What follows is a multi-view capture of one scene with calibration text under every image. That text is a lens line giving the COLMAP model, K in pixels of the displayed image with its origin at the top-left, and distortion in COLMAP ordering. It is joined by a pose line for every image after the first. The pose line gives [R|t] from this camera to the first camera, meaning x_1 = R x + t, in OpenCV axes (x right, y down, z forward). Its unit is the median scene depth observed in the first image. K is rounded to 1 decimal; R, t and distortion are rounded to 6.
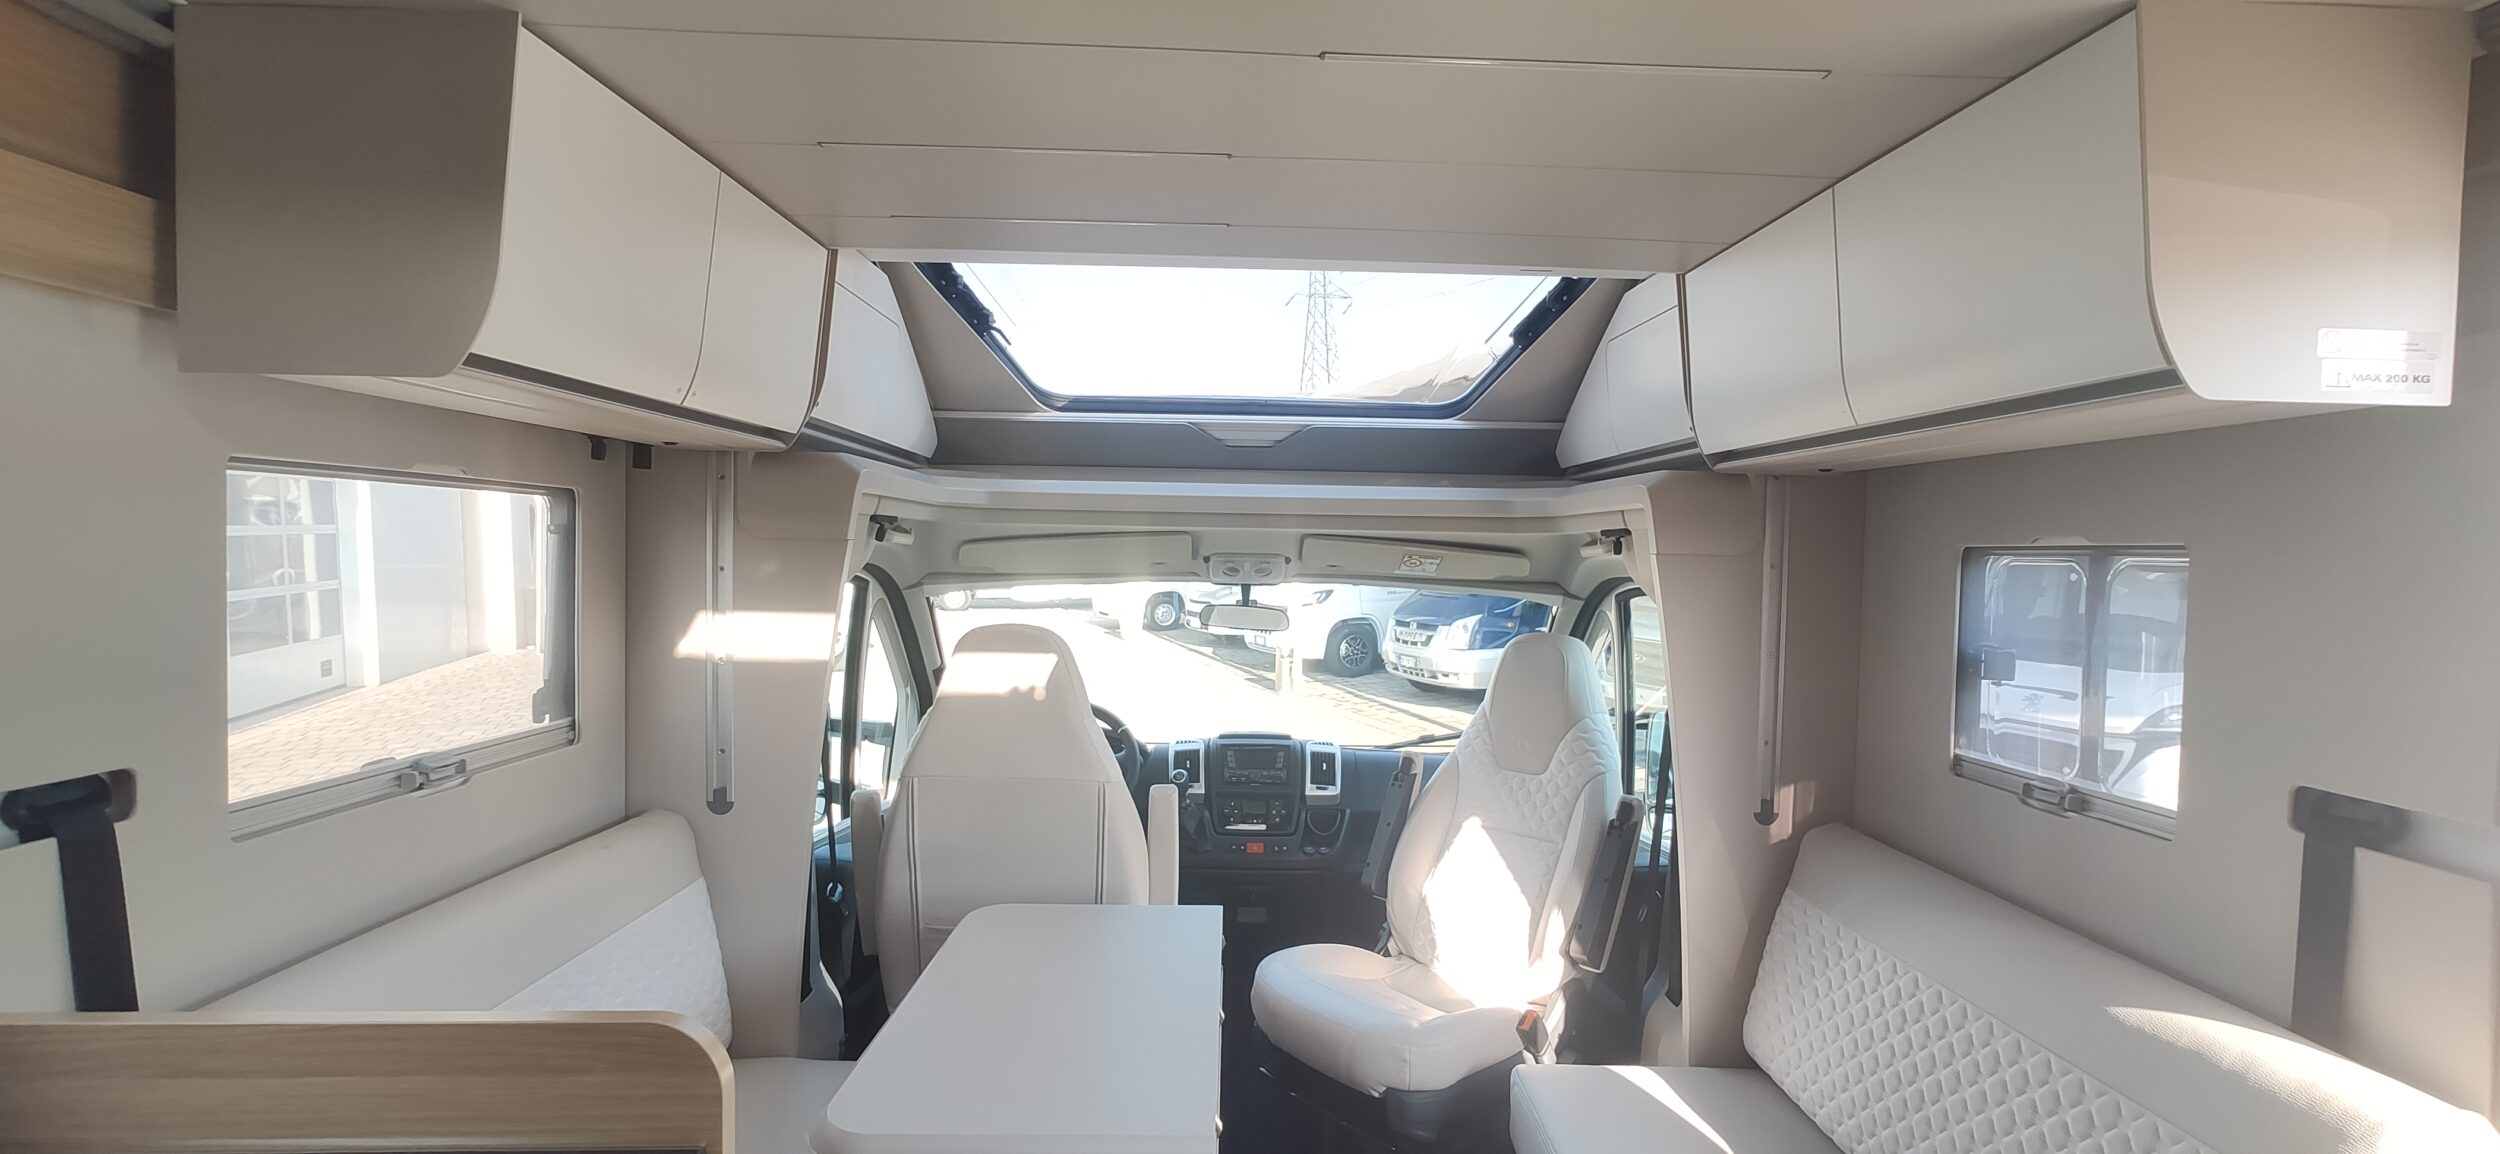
lens RADIAL K [[1087.5, 0, 1250.0], [0, 1087.5, 577.0], [0, 0, 1]] dist [0.000889, 0.001156]
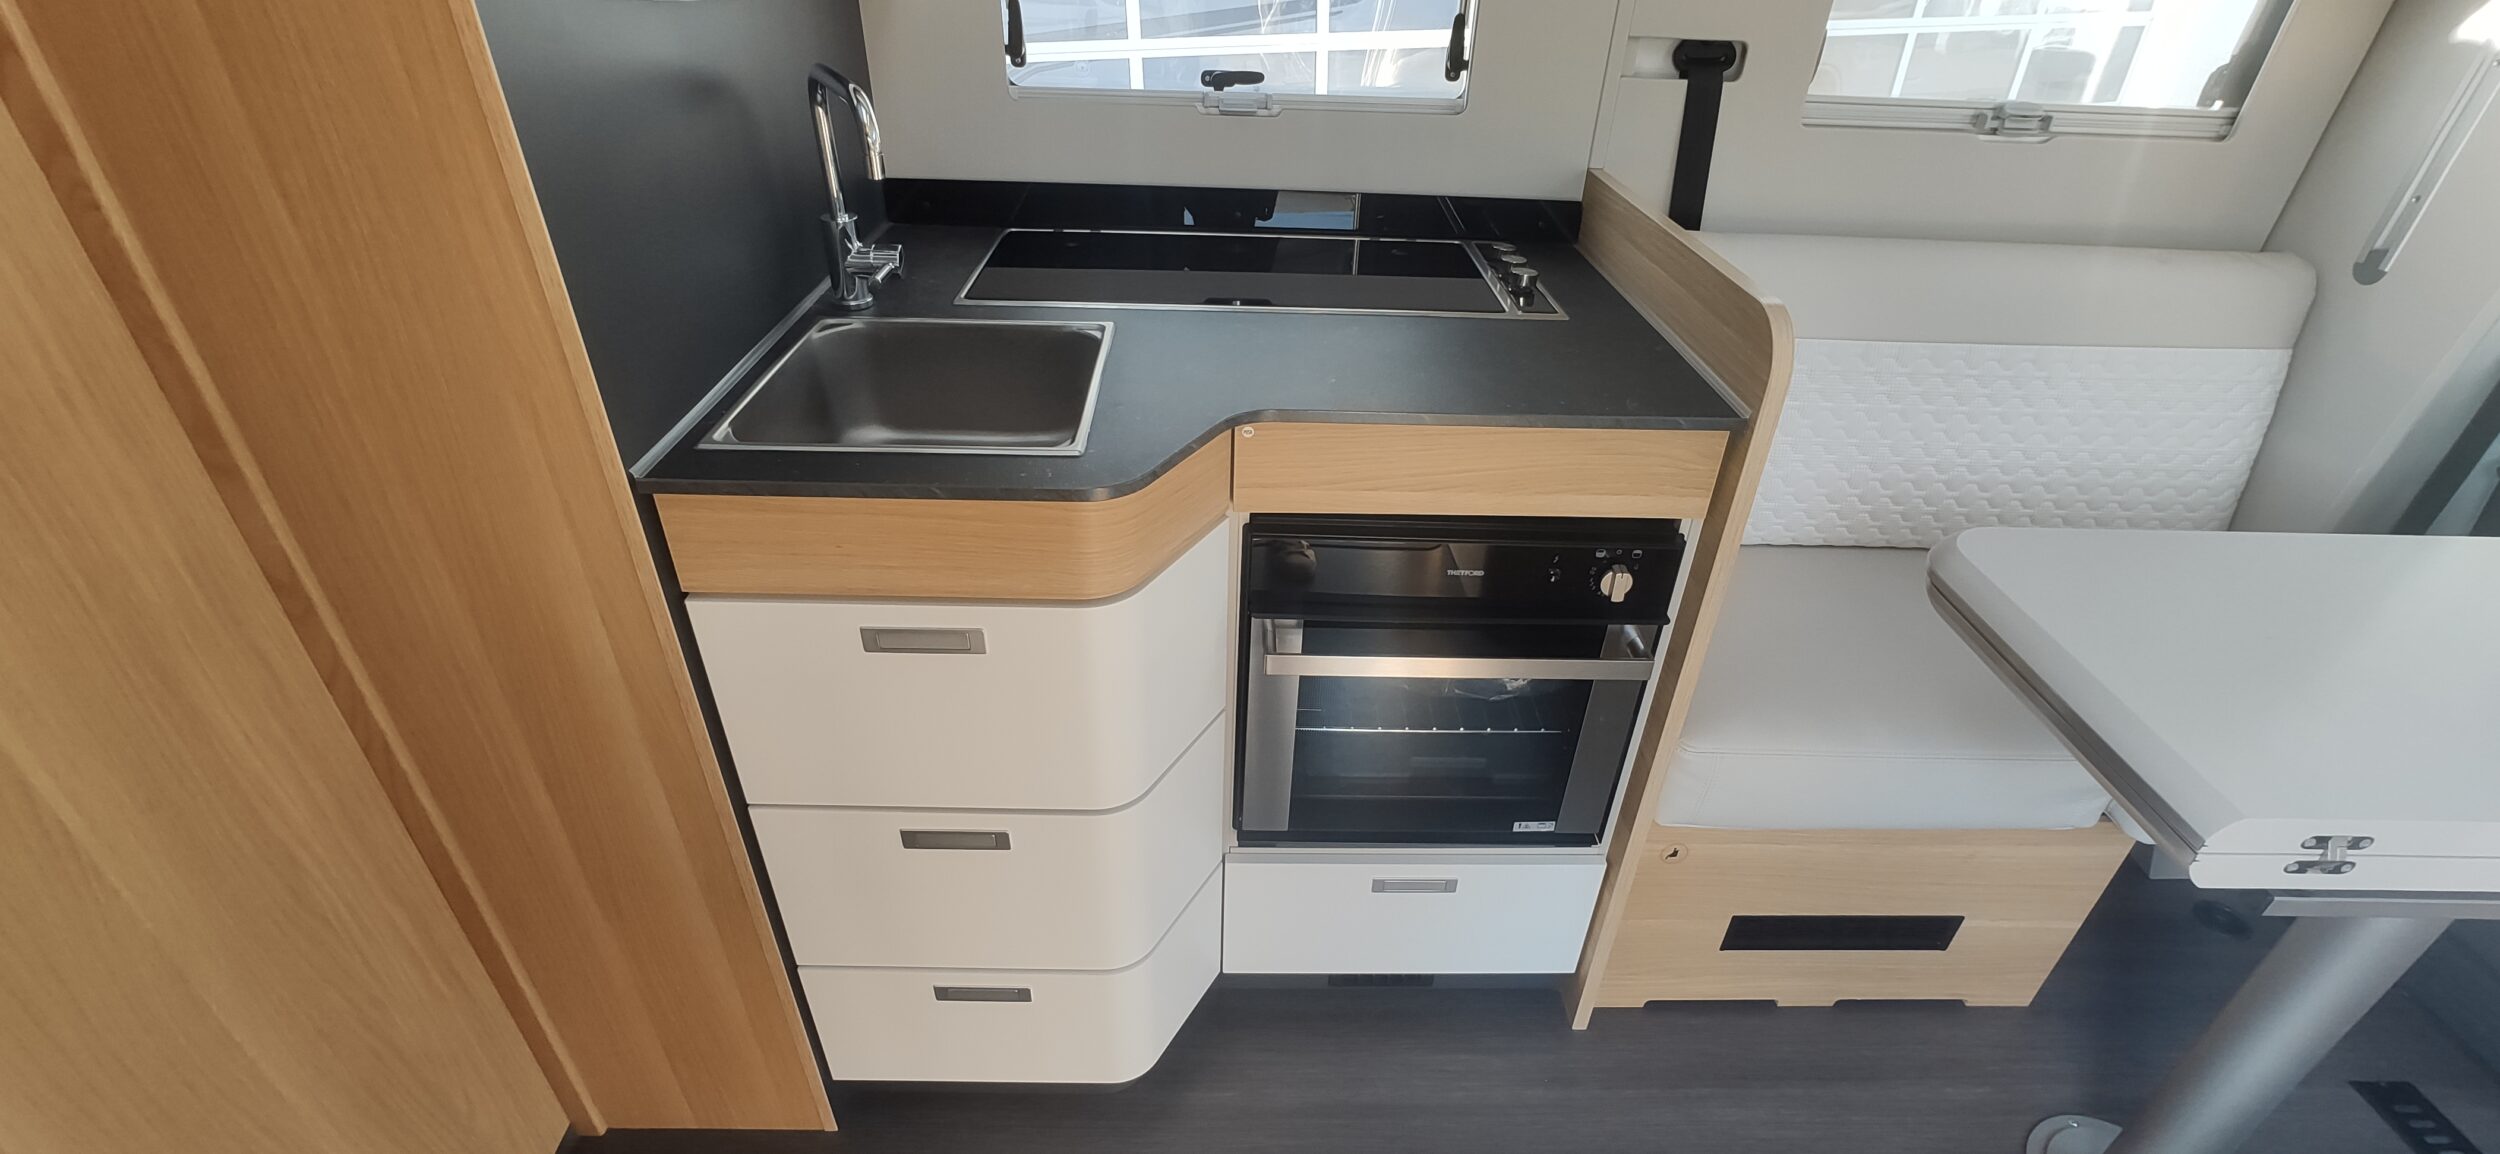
lens RADIAL K [[1087.6, 0, 1252.2], [0, 1087.6, 570.0], [0, 0, 1]] dist [-0.041977, 0.021589]
pose [[-0.003517, 0.530588, -0.847623, 0.248516], [-0.054565, 0.846263, 0.529964, 0.029046], [0.998504, 0.048115, 0.025976, 0.186660]]
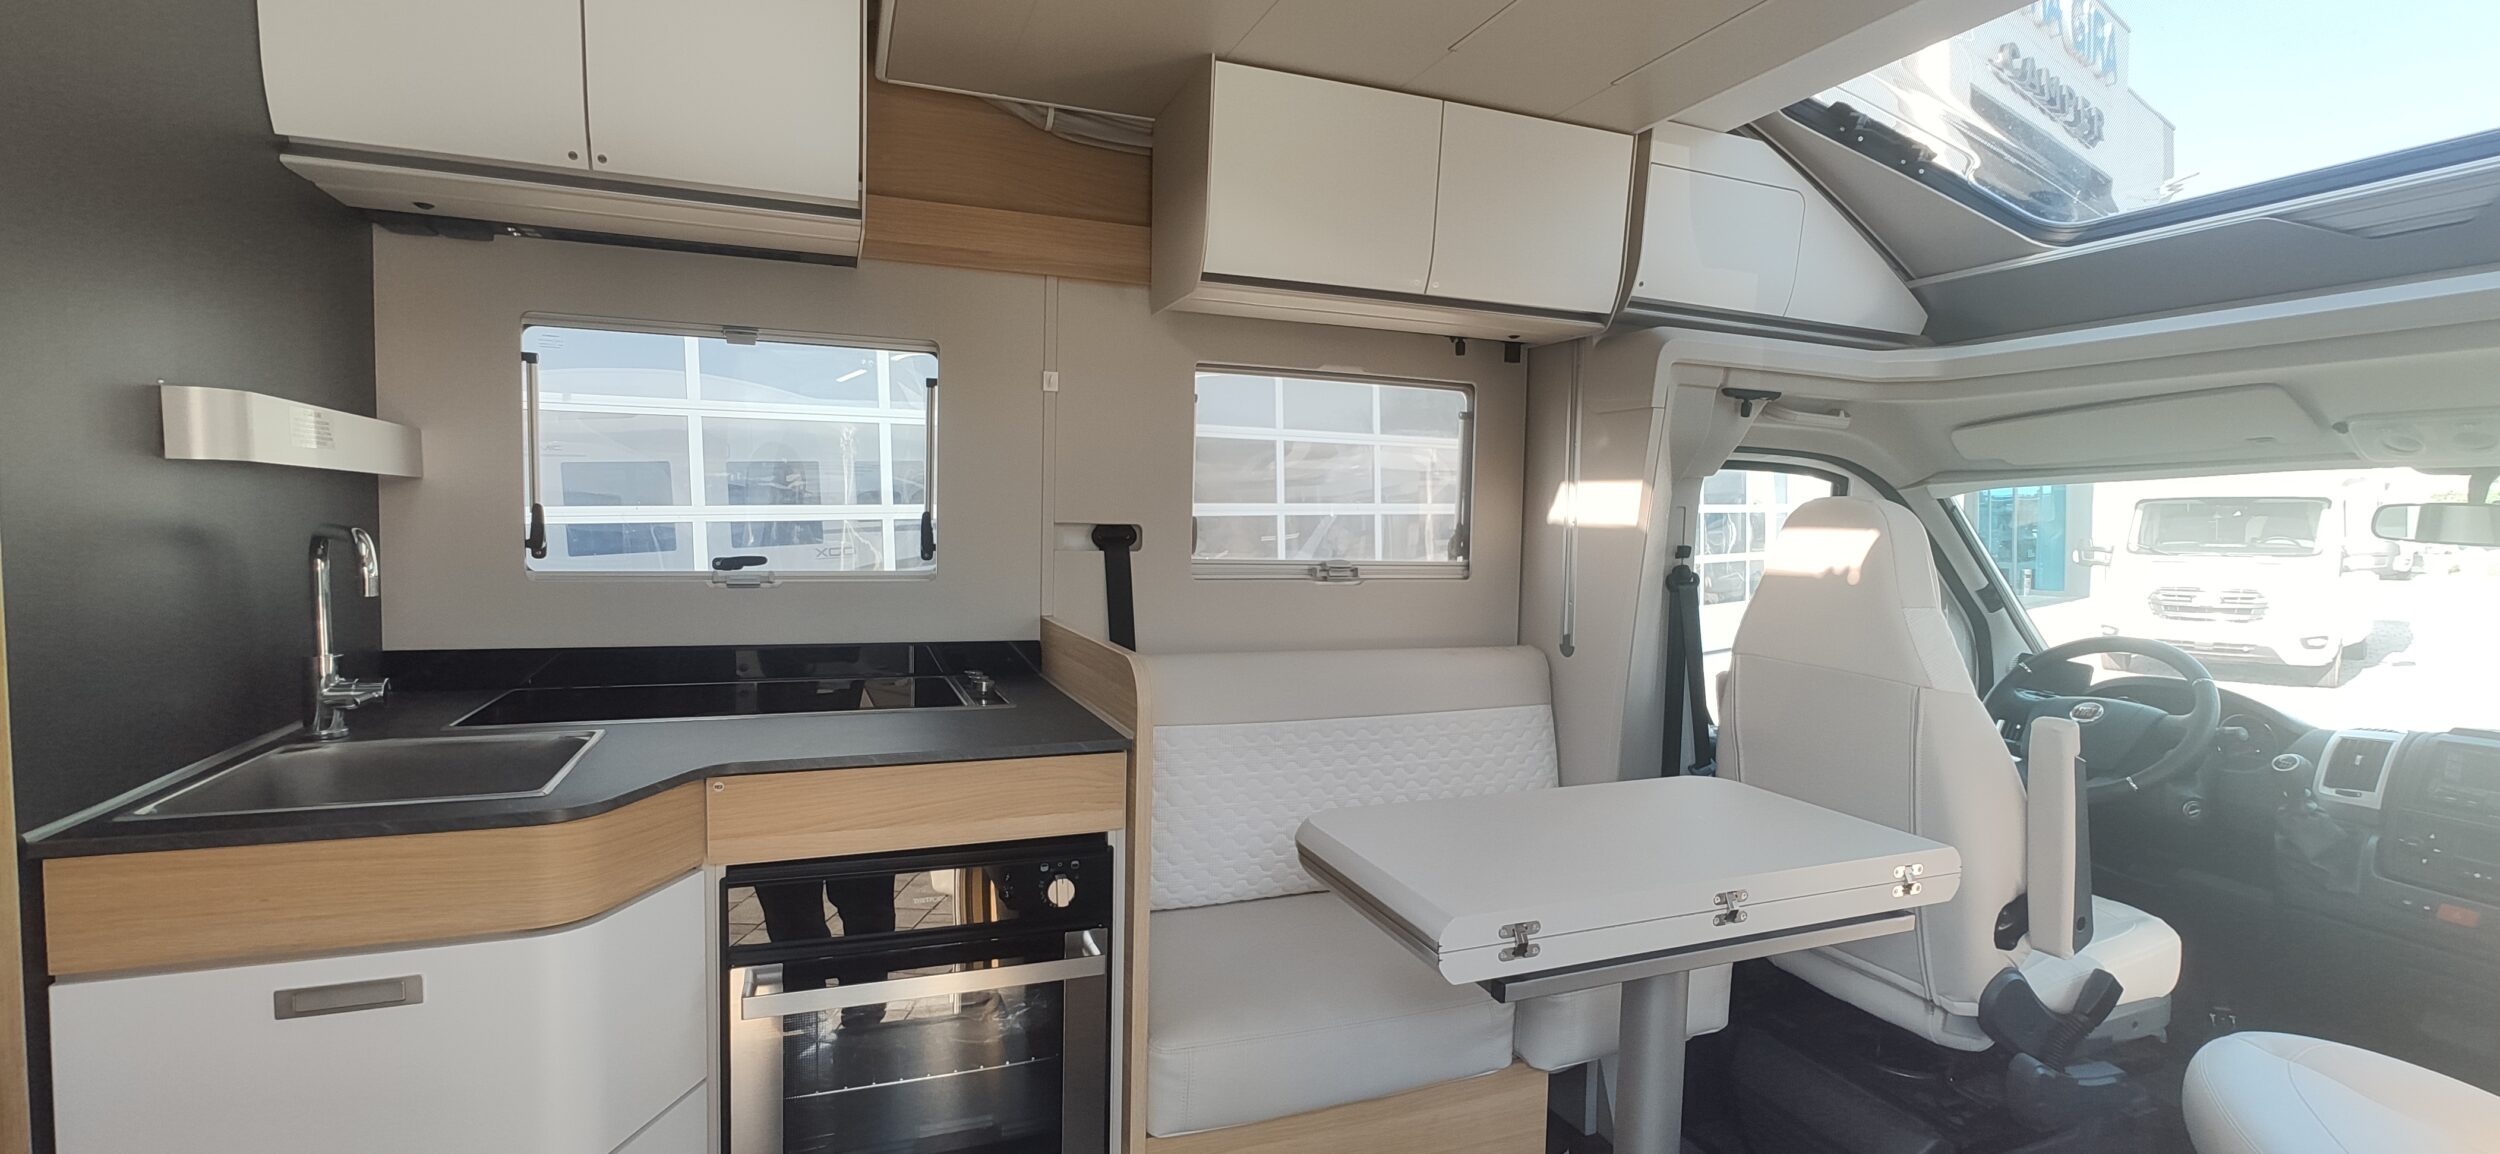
lens RADIAL K [[1087.5, 0, 1250.0], [0, 1087.5, 577.0], [0, 0, 1]] dist [0.000889, 0.001156]
pose [[0.344186, 0.052955, -0.937407, 0.444185], [-0.040276, 0.998322, 0.041608, 0.091106], [0.938037, 0.023434, 0.345741, 0.259724]]
